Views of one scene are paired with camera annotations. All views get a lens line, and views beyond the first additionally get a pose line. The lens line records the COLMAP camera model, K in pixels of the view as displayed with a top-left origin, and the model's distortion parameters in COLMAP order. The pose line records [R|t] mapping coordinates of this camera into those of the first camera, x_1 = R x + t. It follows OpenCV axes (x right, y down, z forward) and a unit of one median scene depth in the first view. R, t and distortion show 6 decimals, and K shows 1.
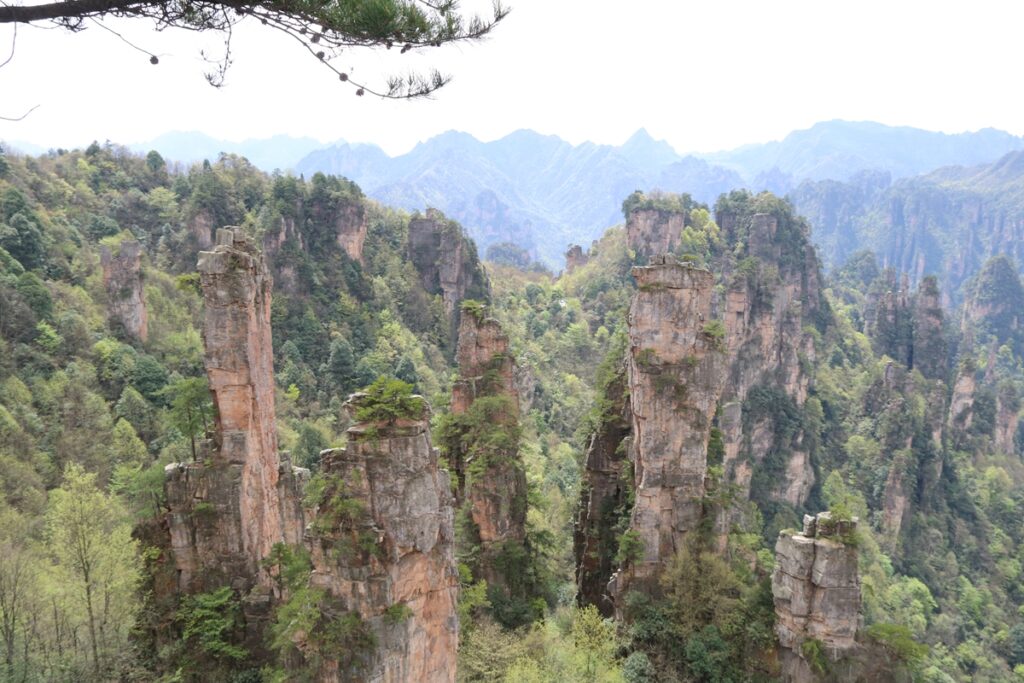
lens RADIAL K [[837.2, 0, 517.6], [0, 837.2, 338.5], [0, 0, 1]] dist [-0.003771, 0.005639]
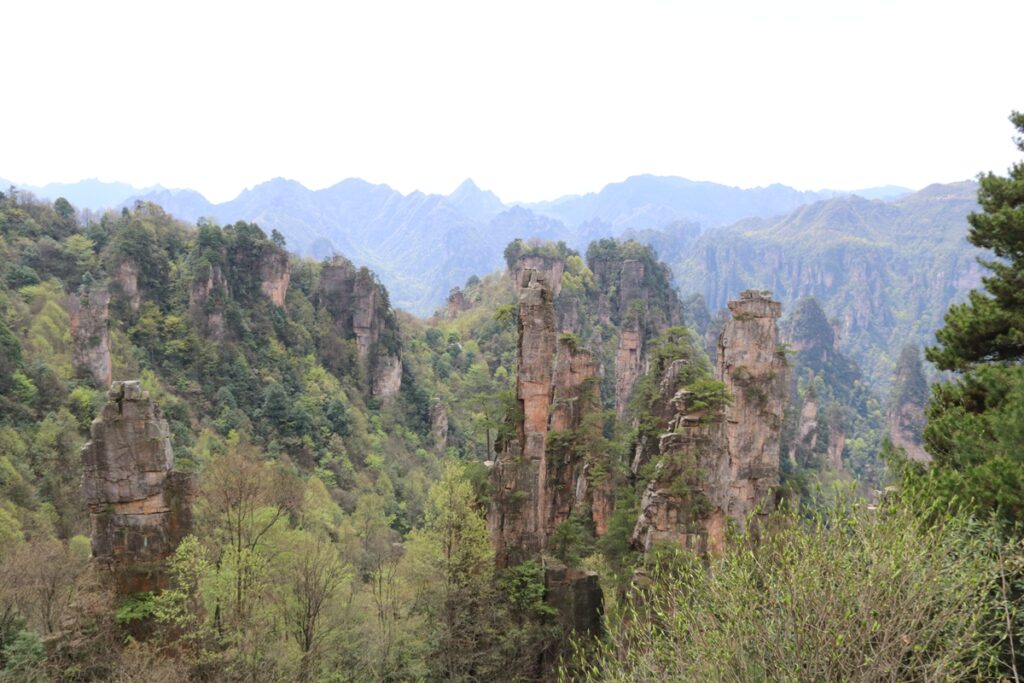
lens RADIAL K [[827.4, 0, 517.7], [0, 827.4, 338.4], [0, 0, 1]] dist [-0.011519, 0.002117]
pose [[0.979785, -0.021956, 0.198843, -0.113120], [0.032843, 0.998127, -0.051620, 0.006502], [-0.197337, 0.057107, 0.978671, -0.037964]]
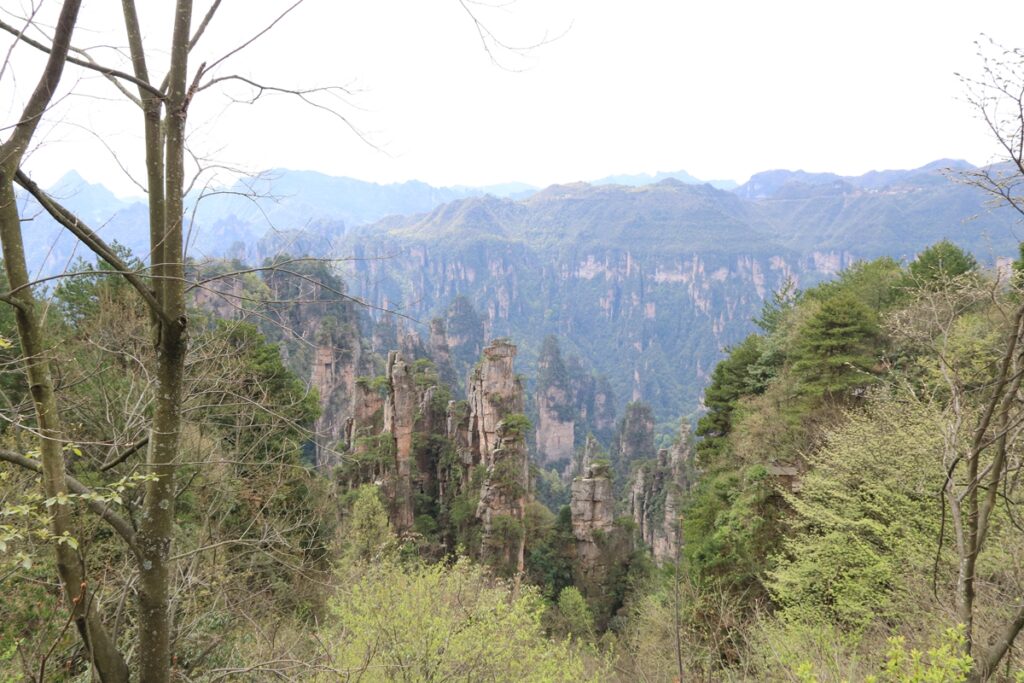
lens RADIAL K [[838.4, 0, 520.3], [0, 838.4, 338.5], [0, 0, 1]] dist [-0.009882, 0.010676]
pose [[0.810828, -0.083727, 0.579265, -0.223575], [0.115143, 0.993193, -0.017616, -0.017521], [-0.573846, 0.080982, 0.814949, -0.132062]]
